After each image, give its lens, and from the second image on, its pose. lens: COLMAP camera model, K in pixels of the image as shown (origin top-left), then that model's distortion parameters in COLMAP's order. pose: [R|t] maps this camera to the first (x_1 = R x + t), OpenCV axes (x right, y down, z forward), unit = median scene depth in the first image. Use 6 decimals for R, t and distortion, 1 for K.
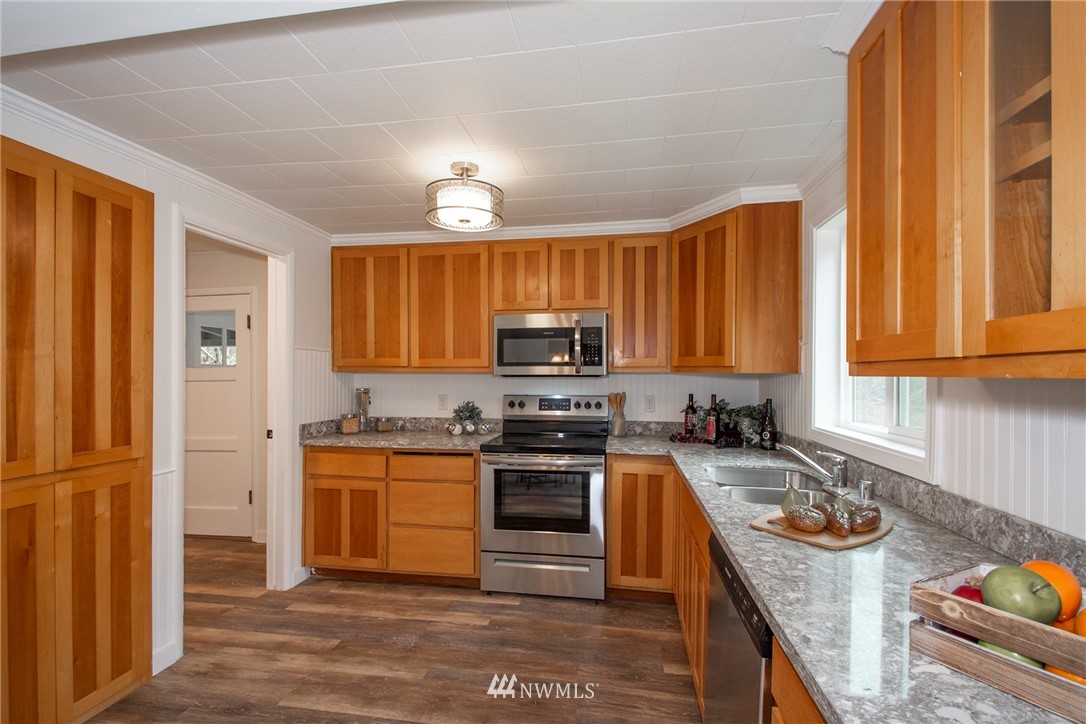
lens RADIAL K [[489.1, 0, 538.4], [0, 489.1, 372.1], [0, 0, 1]] dist [0.000529, -0.005407]
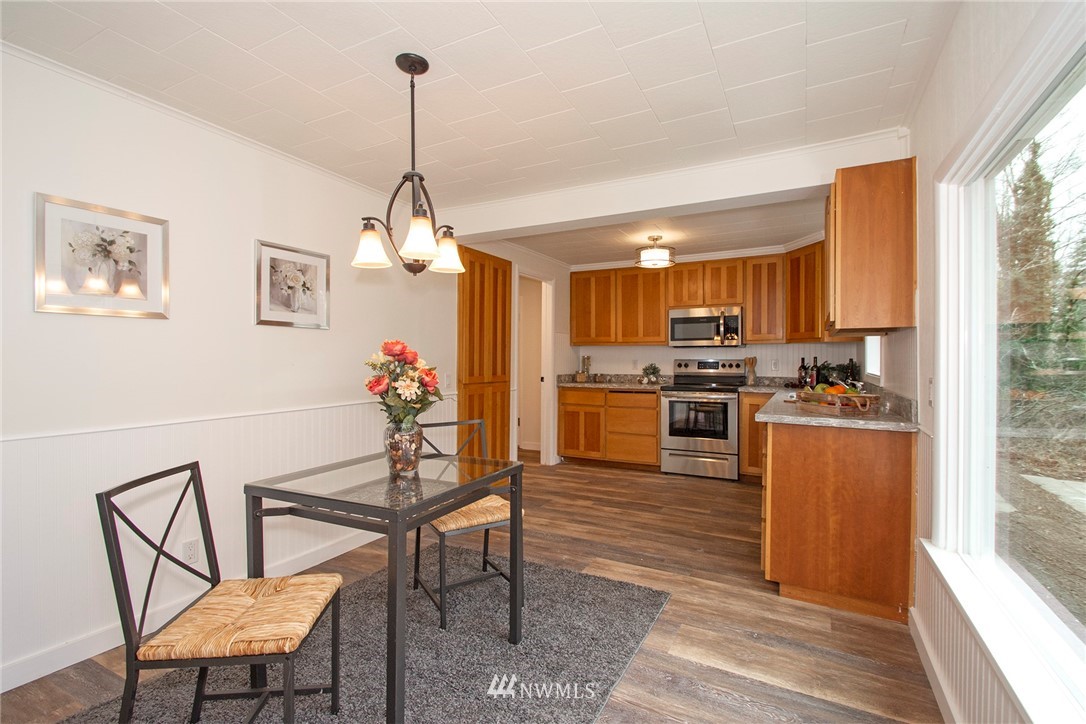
lens RADIAL K [[493.7, 0, 543.0], [0, 493.7, 362.0], [0, 0, 1]] dist [-0.001336, -0.000443]
pose [[0.947229, 0.001528, -0.320554, 0.041734], [0.000493, 0.999981, 0.006224, 0.048951], [0.320558, -0.006054, 0.947210, -0.714342]]
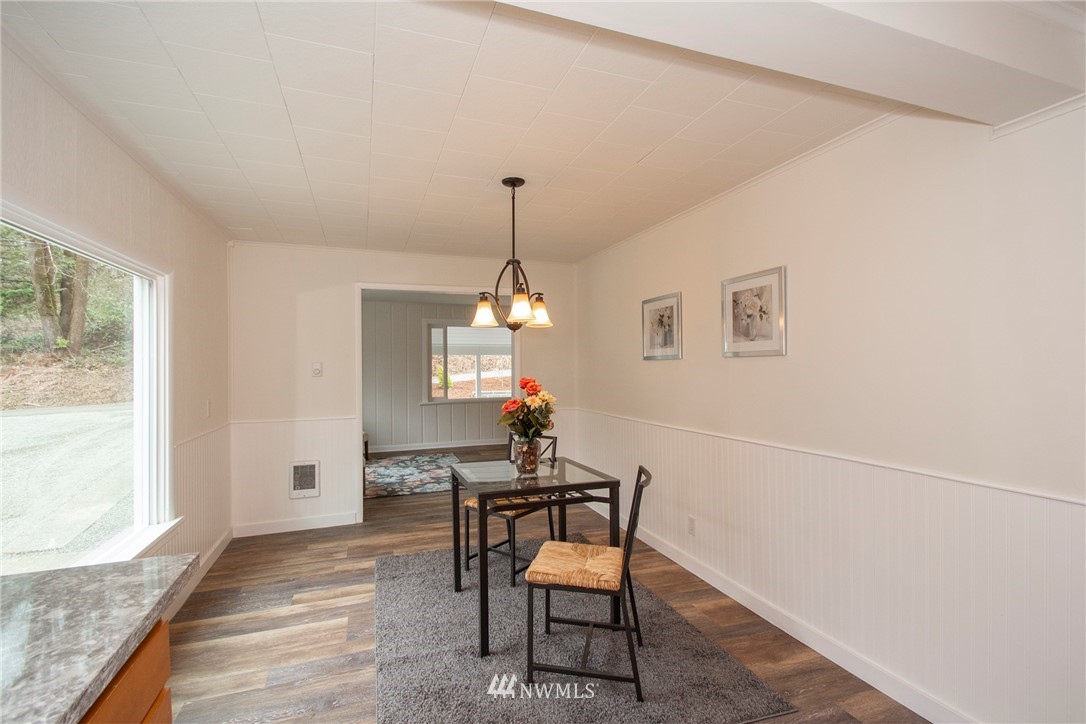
lens RADIAL K [[489.1, 0, 538.4], [0, 489.1, 372.1], [0, 0, 1]] dist [0.000529, -0.005407]
pose [[-0.874504, 0.009100, -0.484932, 0.066475], [0.005497, 0.999946, 0.008852, 0.009466], [0.484986, 0.005076, -0.874507, 0.530568]]
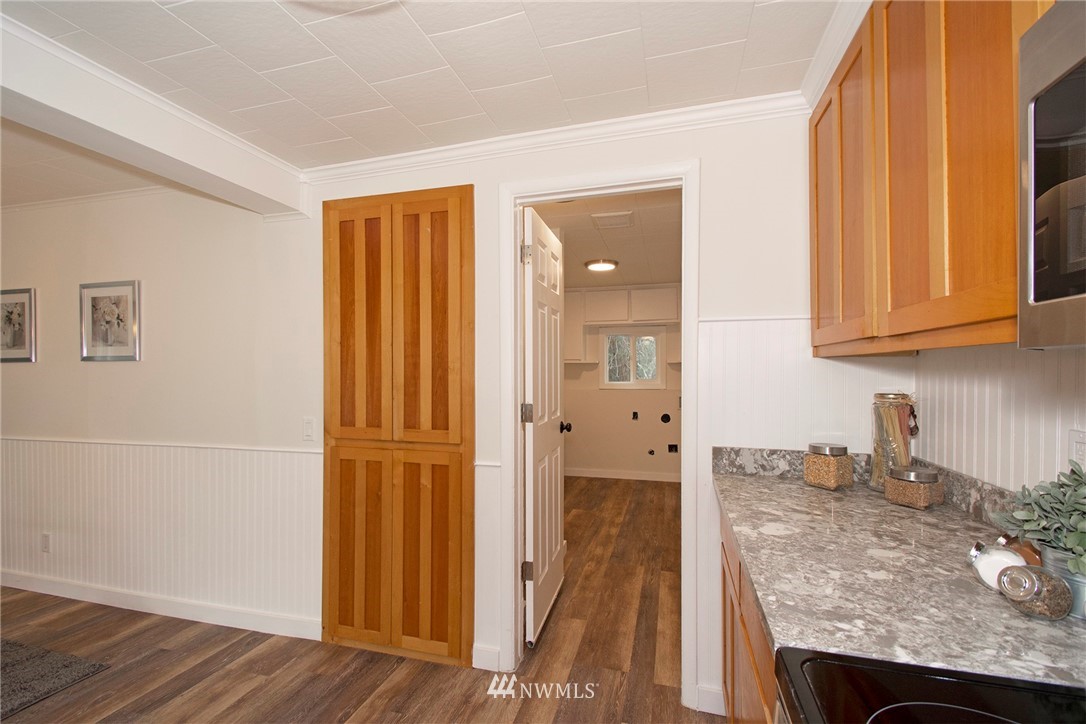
lens RADIAL K [[484.6, 0, 543.0], [0, 484.6, 362.0], [0, 0, 1]] dist [-0.001163, -0.000574]
pose [[-0.103546, -0.012401, -0.994547, 0.126707], [0.005019, 0.999903, -0.012990, 0.009532], [0.994612, -0.006336, -0.103473, 0.841797]]
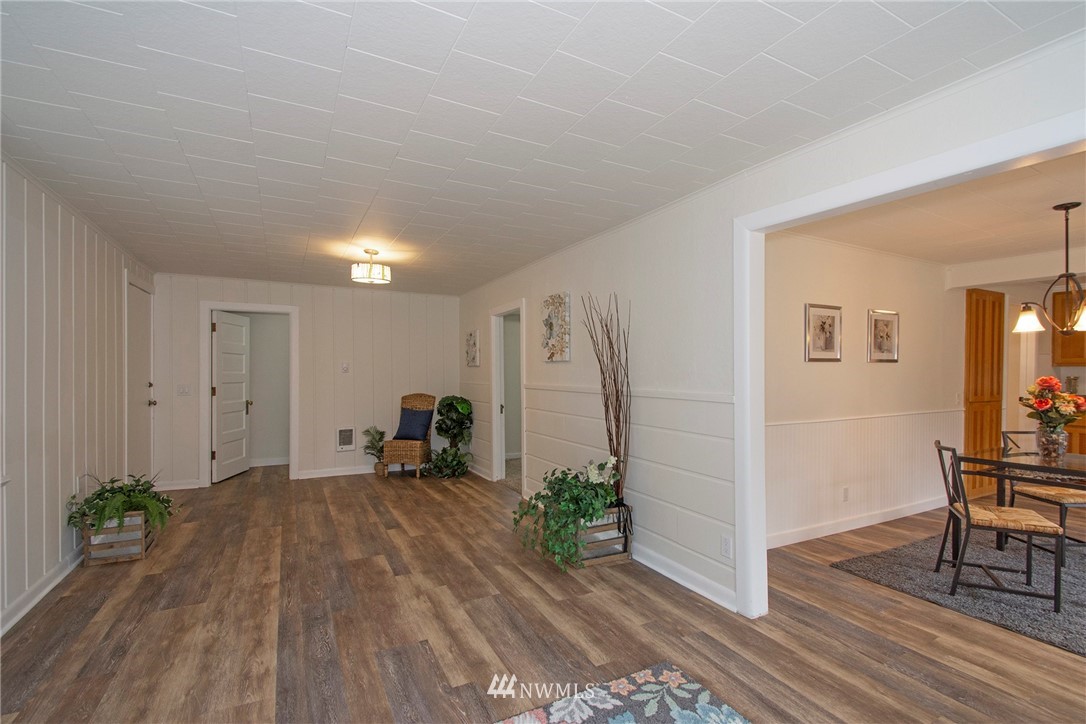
lens RADIAL K [[489.1, 0, 538.4], [0, 489.1, 372.1], [0, 0, 1]] dist [0.000529, -0.005407]
pose [[0.601028, 0.005284, -0.799211, -0.158301], [-0.000655, 0.999981, 0.006119, 0.011119], [0.799228, -0.003154, 0.601020, -1.579224]]
